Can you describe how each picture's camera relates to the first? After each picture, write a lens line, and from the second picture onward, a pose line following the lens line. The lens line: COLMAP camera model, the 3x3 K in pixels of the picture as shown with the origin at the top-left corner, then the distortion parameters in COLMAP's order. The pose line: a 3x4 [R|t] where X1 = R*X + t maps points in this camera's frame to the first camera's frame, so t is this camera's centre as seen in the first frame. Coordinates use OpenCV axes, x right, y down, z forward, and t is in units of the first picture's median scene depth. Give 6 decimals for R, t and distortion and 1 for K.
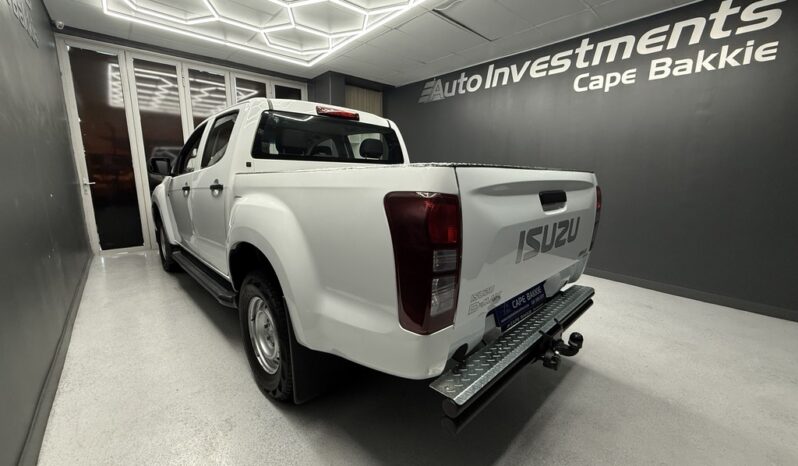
lens RADIAL K [[318.0, 0, 397.6], [0, 318.0, 230.6], [0, 0, 1]] dist [0.000364, 0.000159]
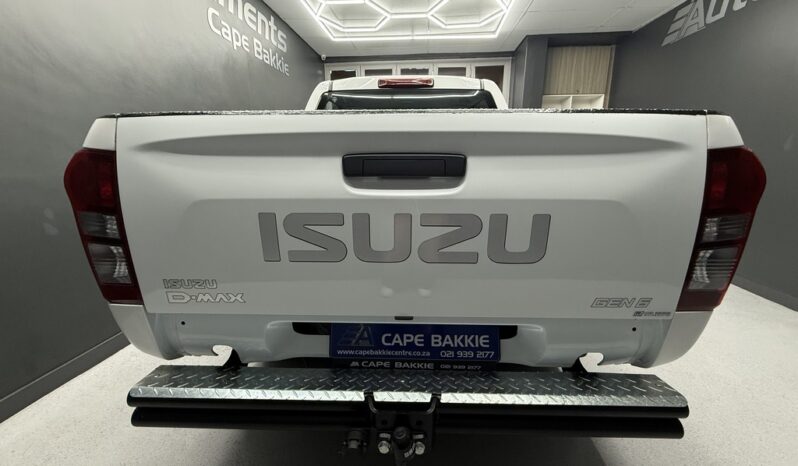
lens RADIAL K [[318.0, 0, 397.6], [0, 318.0, 230.6], [0, 0, 1]] dist [0.000364, 0.000159]
pose [[0.692474, 0.141062, -0.707518, 0.291517], [-0.117261, 0.989664, 0.082548, -0.013313], [0.711849, 0.025802, 0.701858, 0.206949]]
